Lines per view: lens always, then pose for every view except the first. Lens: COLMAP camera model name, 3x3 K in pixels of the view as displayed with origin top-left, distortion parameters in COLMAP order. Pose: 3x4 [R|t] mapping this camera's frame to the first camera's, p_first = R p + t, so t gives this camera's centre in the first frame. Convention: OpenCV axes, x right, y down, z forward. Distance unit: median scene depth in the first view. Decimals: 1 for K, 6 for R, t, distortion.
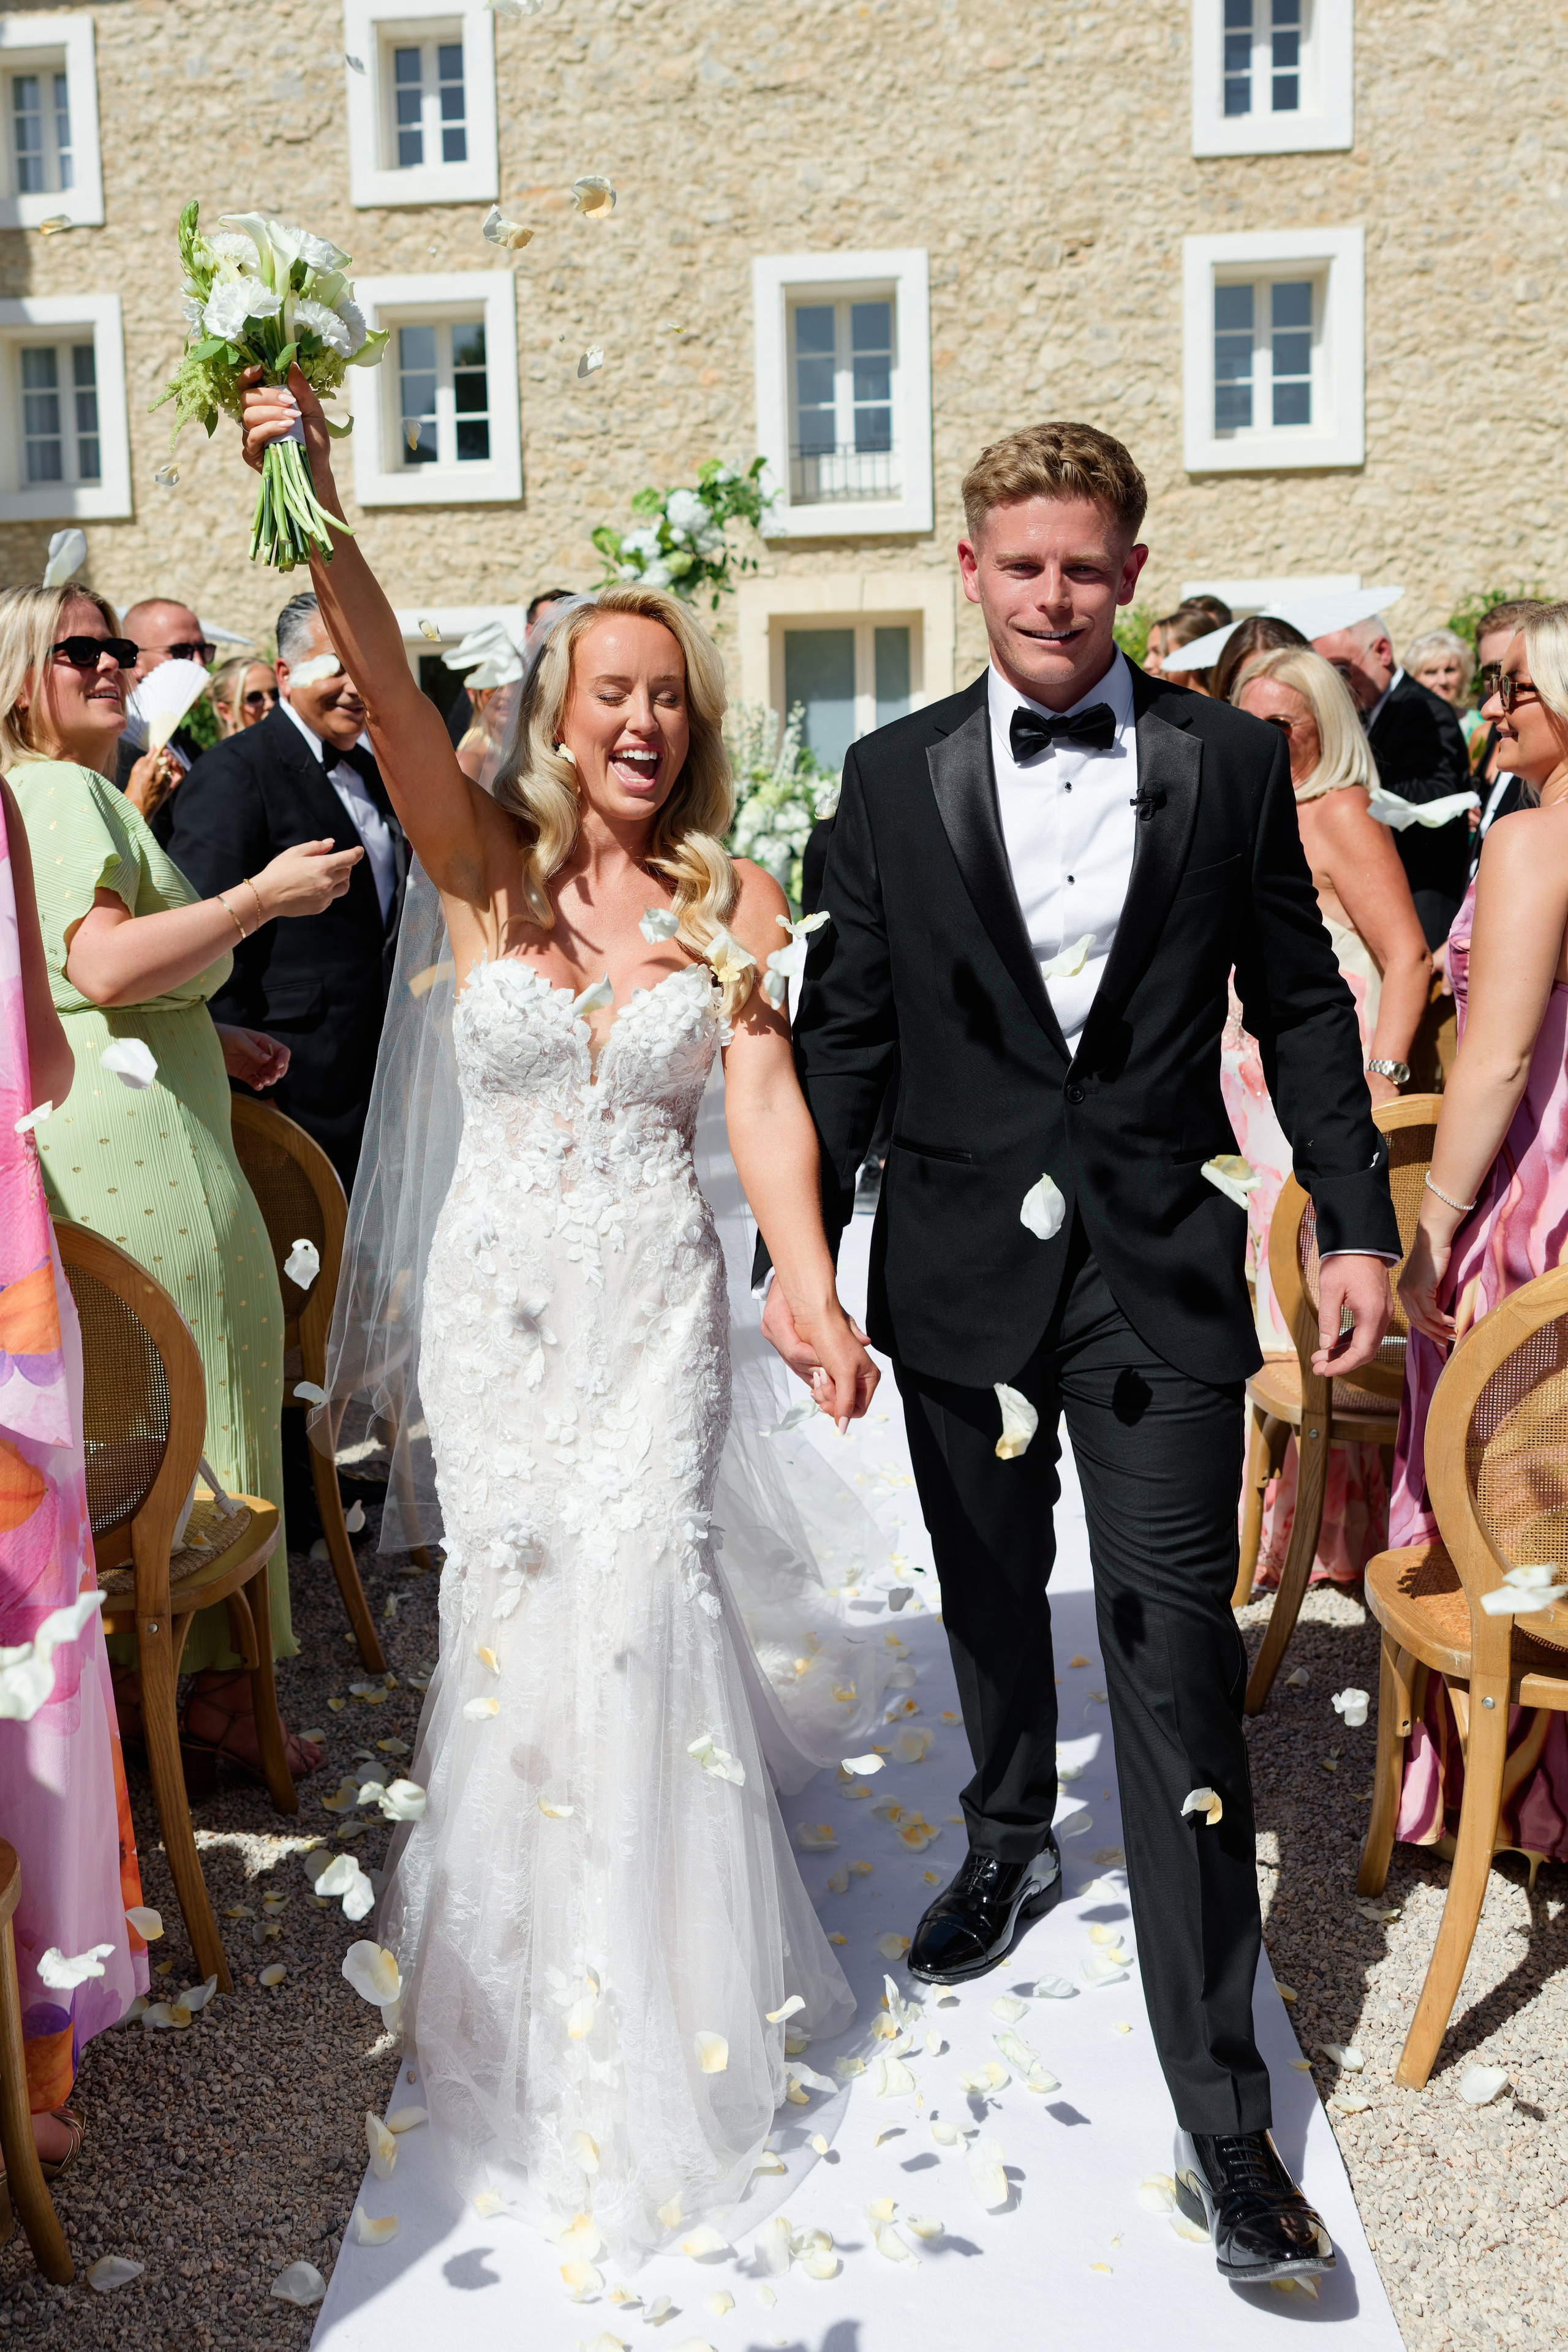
lens RADIAL K [[2297.7, 0, 622.5], [0, 2297.7, 908.7], [0, 0, 1]] dist [0.027660, 0.000000]
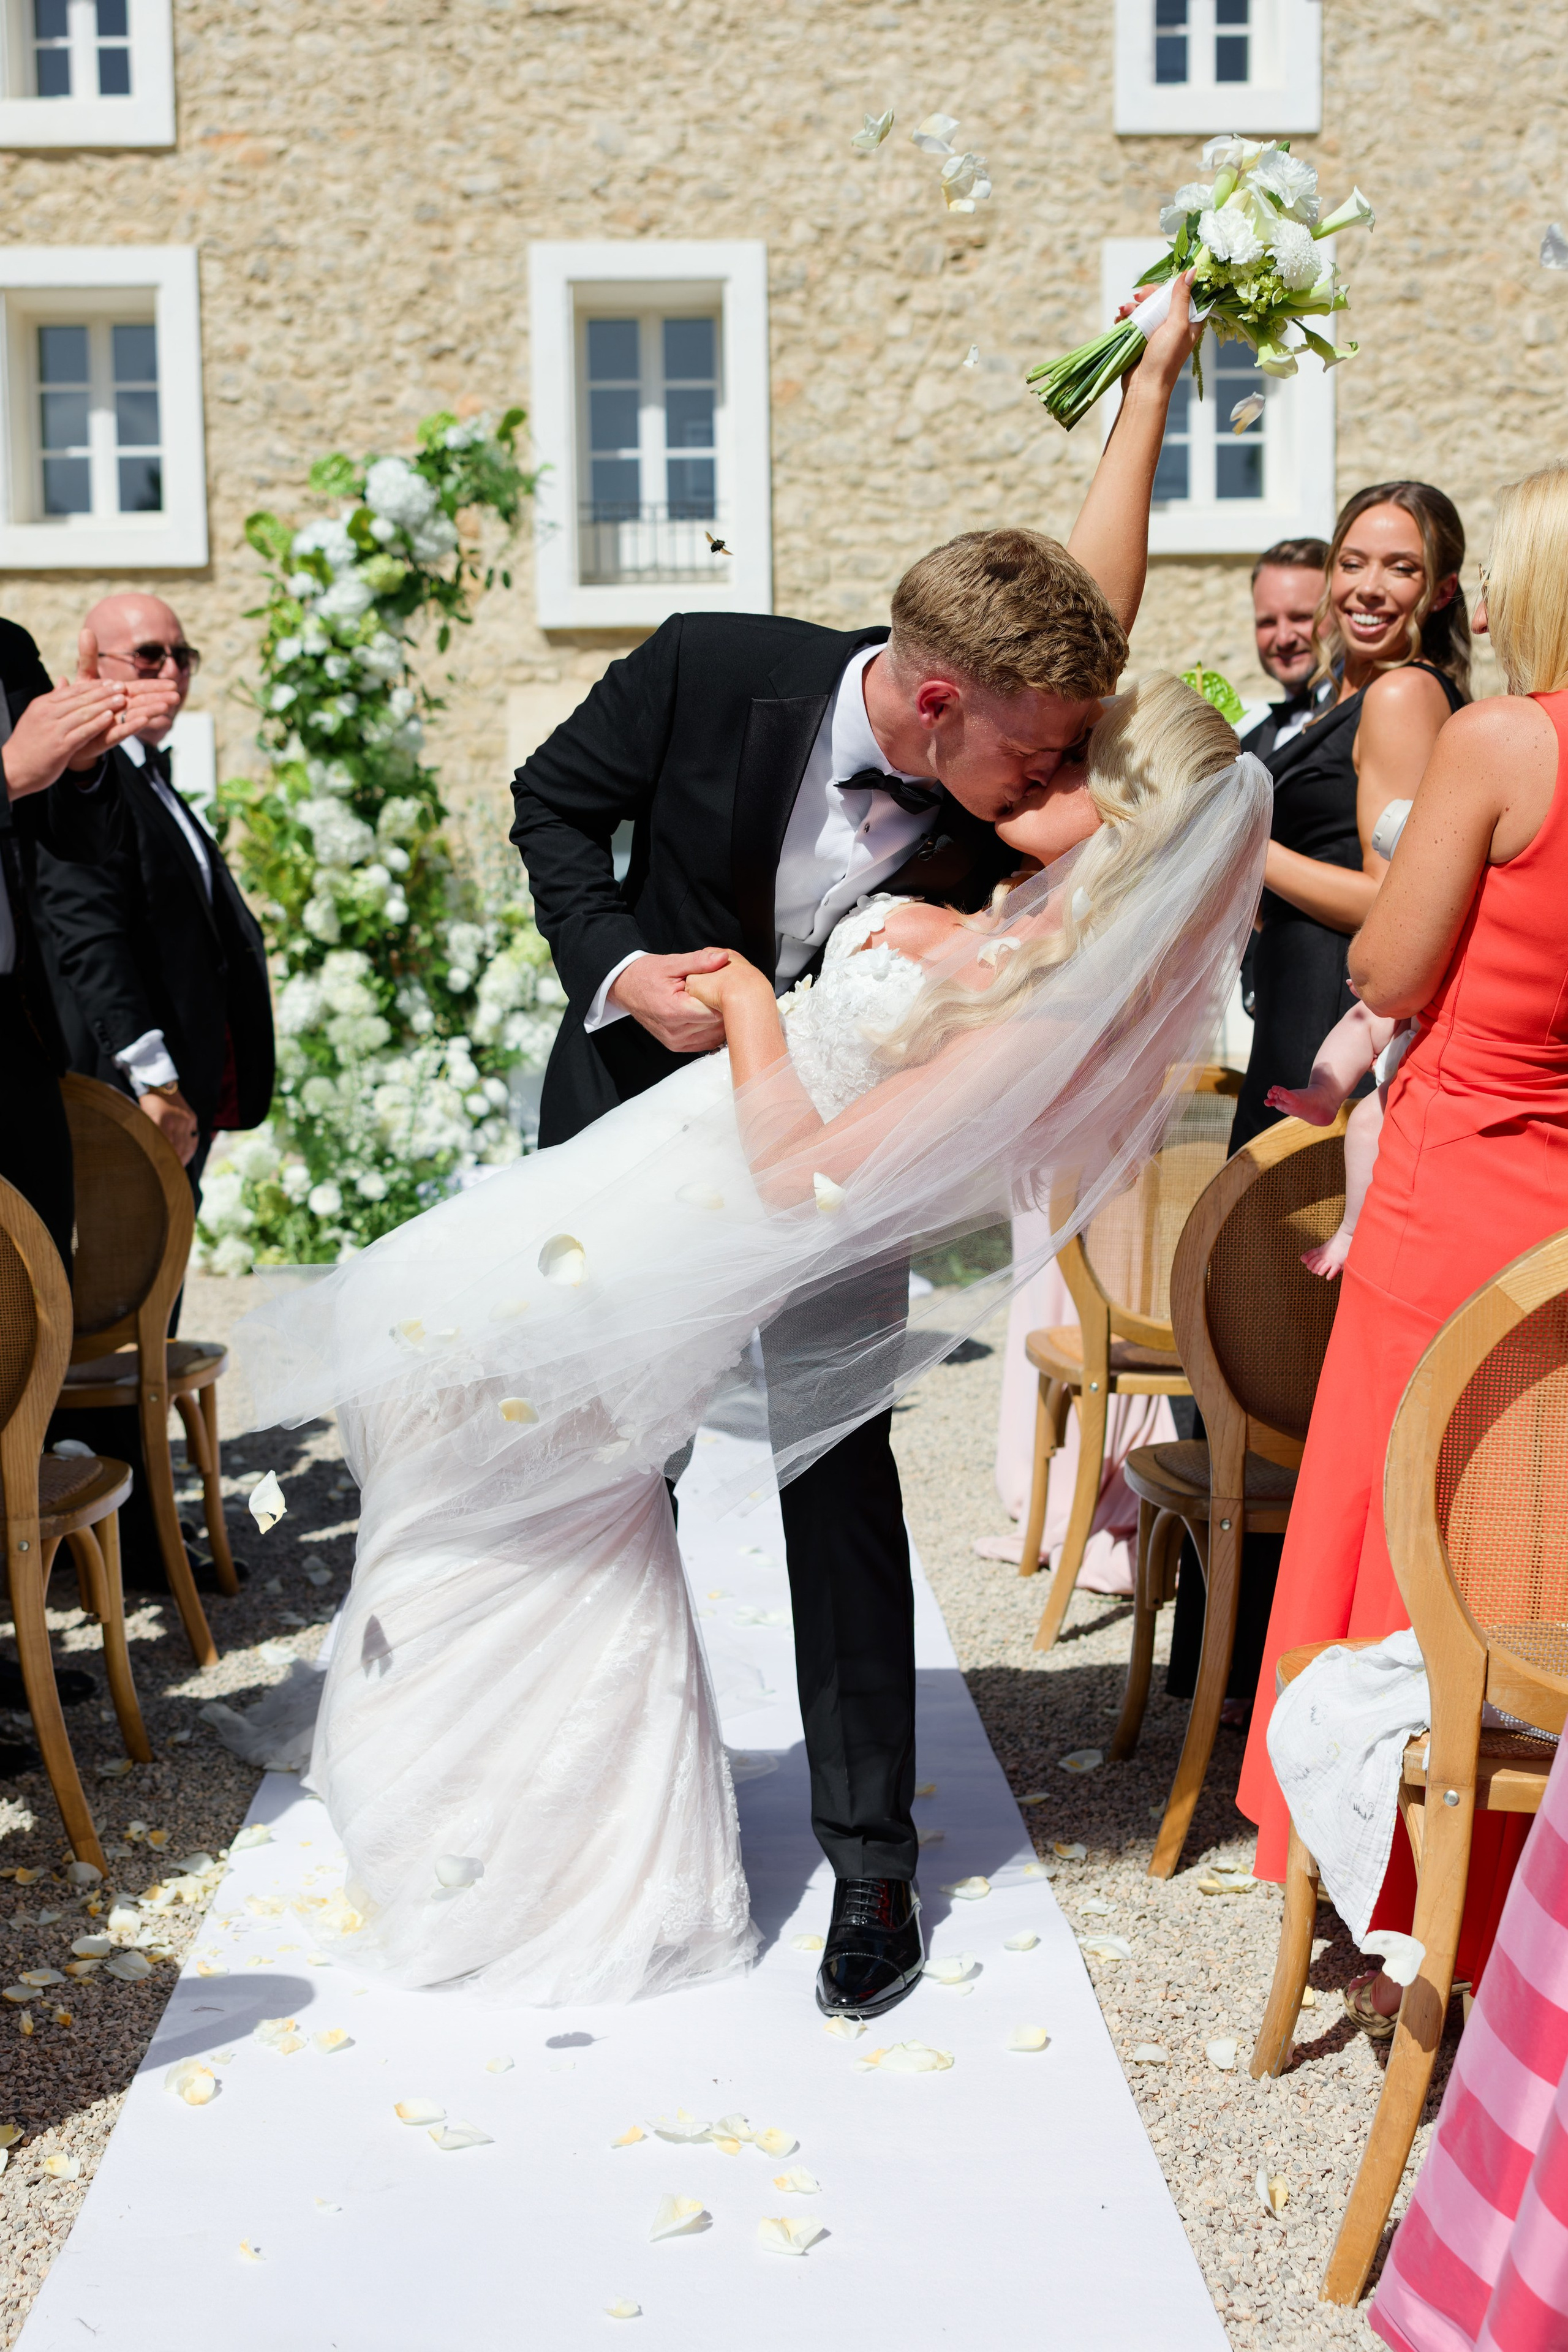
lens RADIAL K [[2638.3, 0, 764.4], [0, 2638.3, 1118.5], [0, 0, 1]] dist [0.024359, 0.000000]
pose [[0.990870, 0.004880, 0.134732, 0.018988], [-0.003173, 0.999912, -0.012884, 0.006033], [-0.134783, 0.012339, 0.990798, 0.161799]]
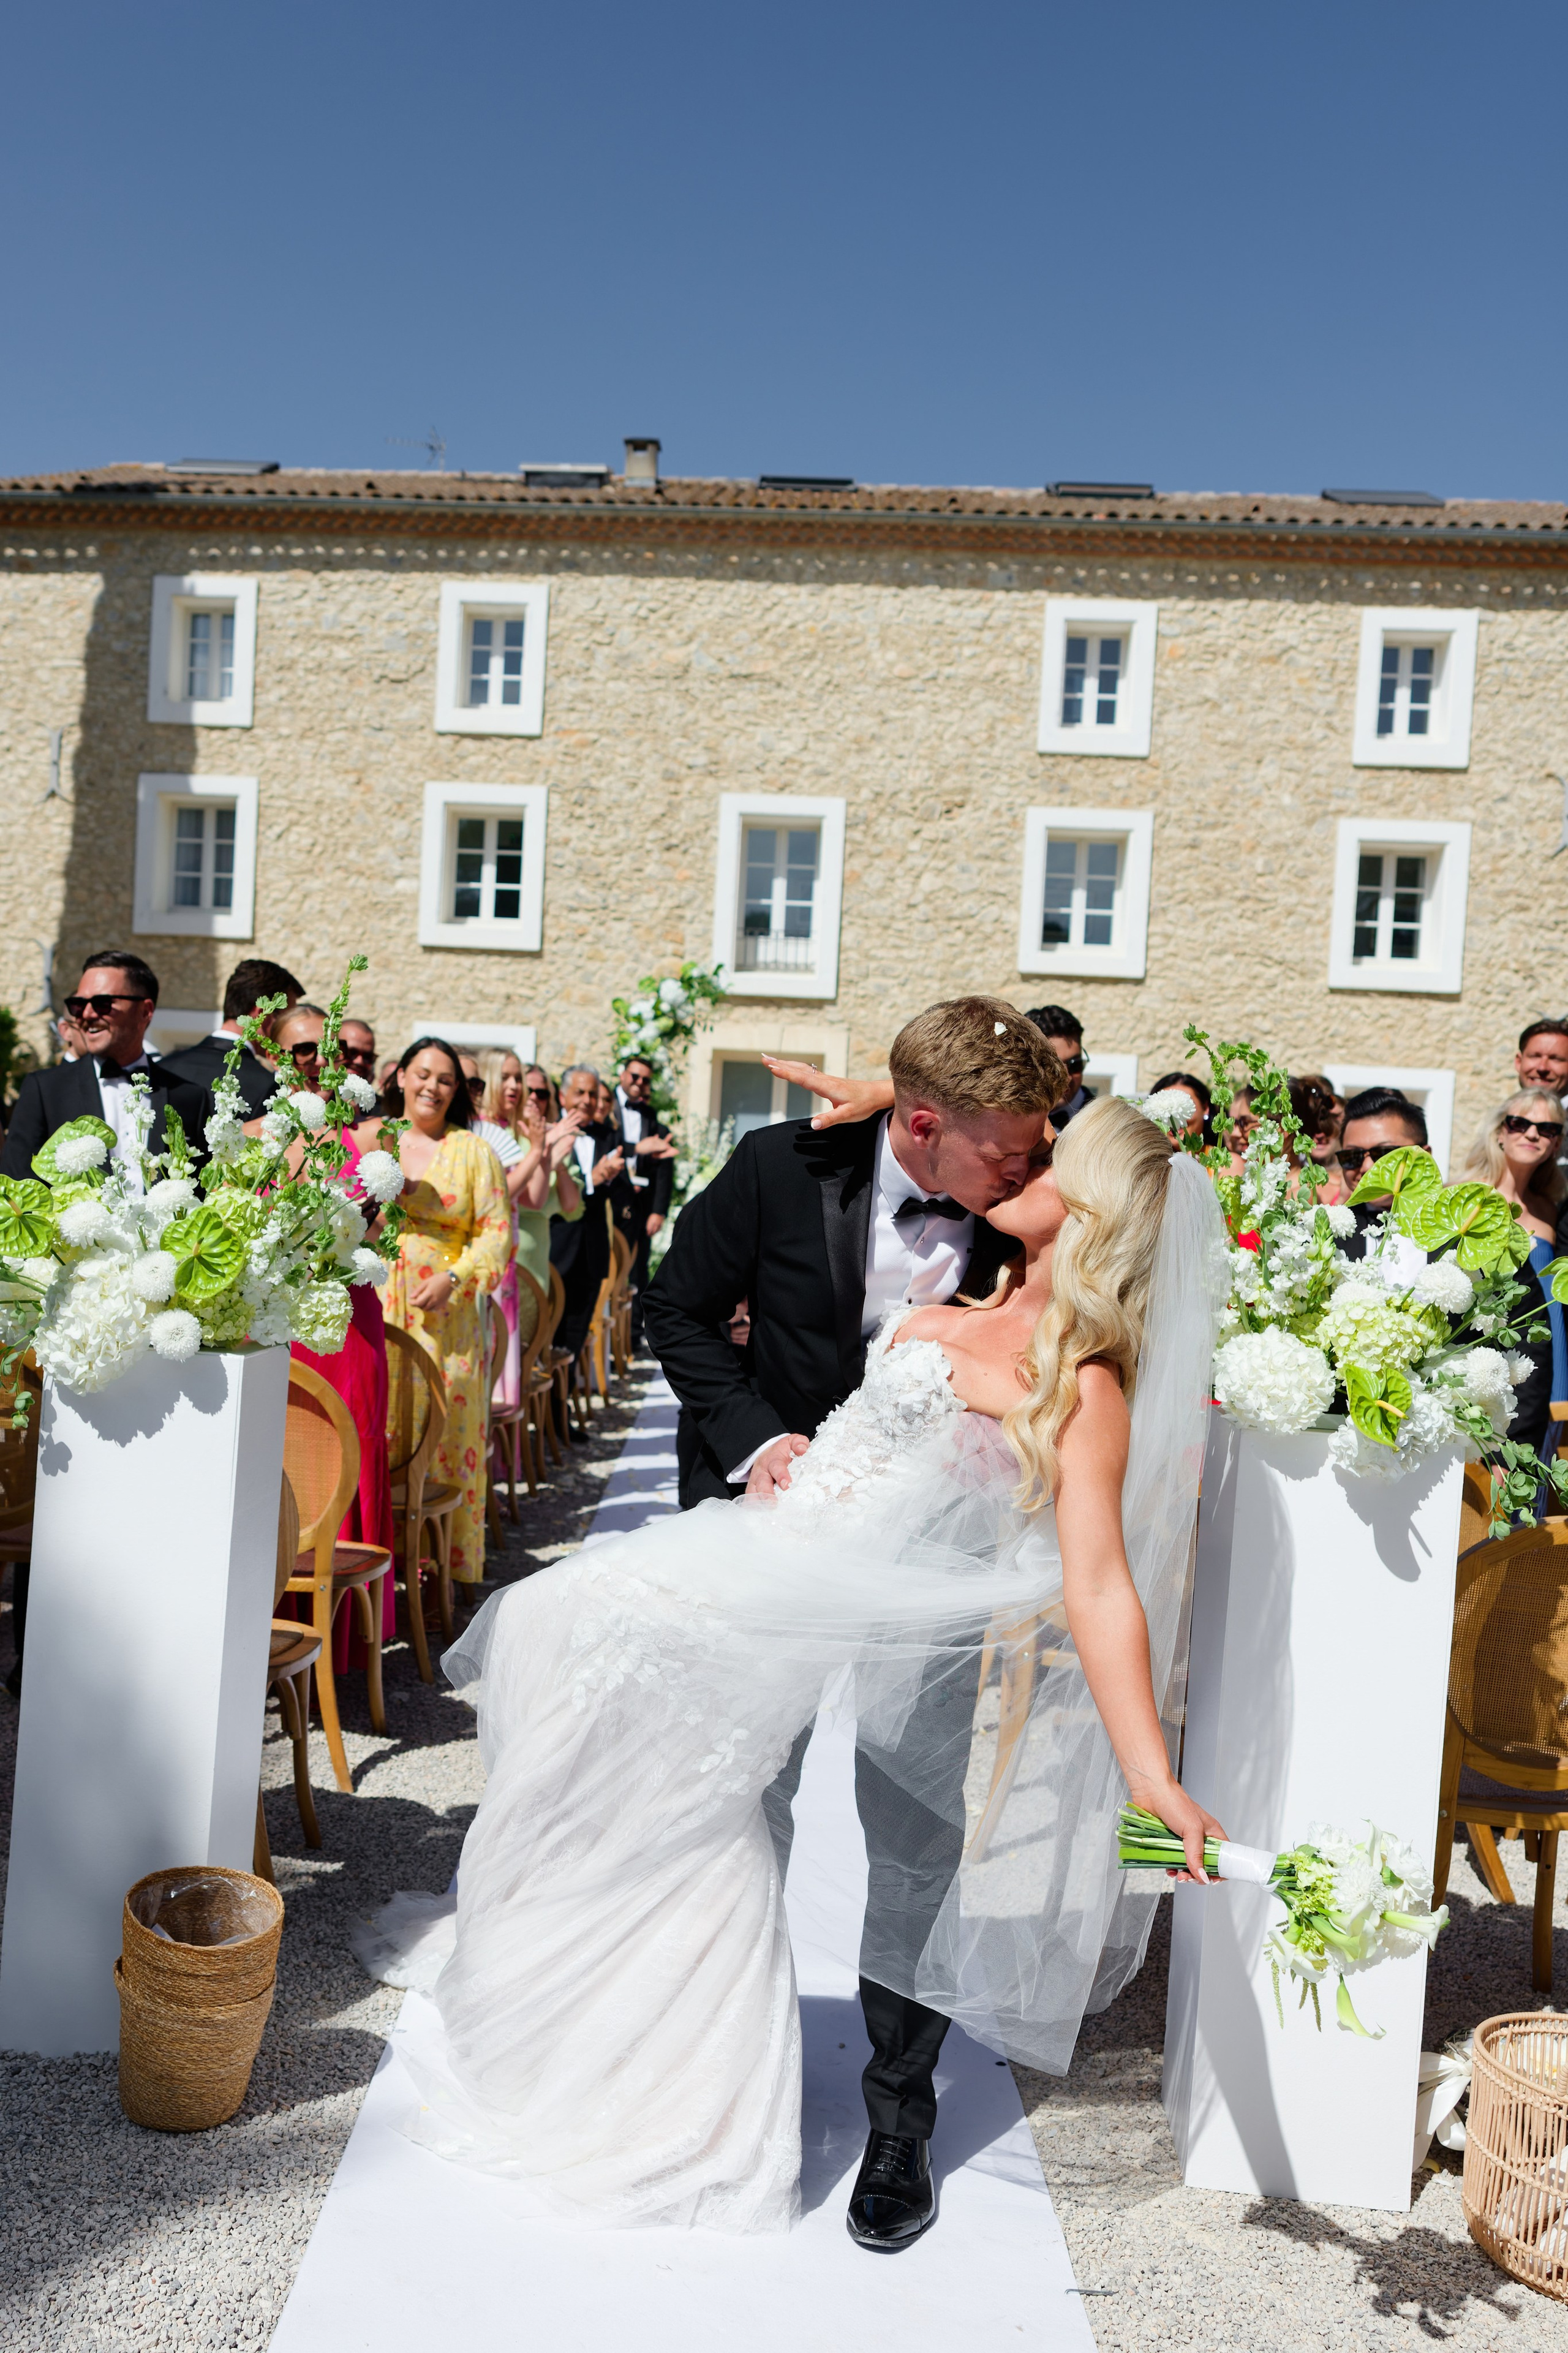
lens RADIAL K [[2337.0, 0, 575.7], [0, 2337.0, 1176.0], [0, 0, 1]] dist [0.036717, 0.000000]
pose [[0.996671, 0.080164, 0.014867, -0.033584], [-0.079206, 0.995251, -0.056587, 0.034395], [-0.019332, 0.055221, 0.998287, -0.399697]]
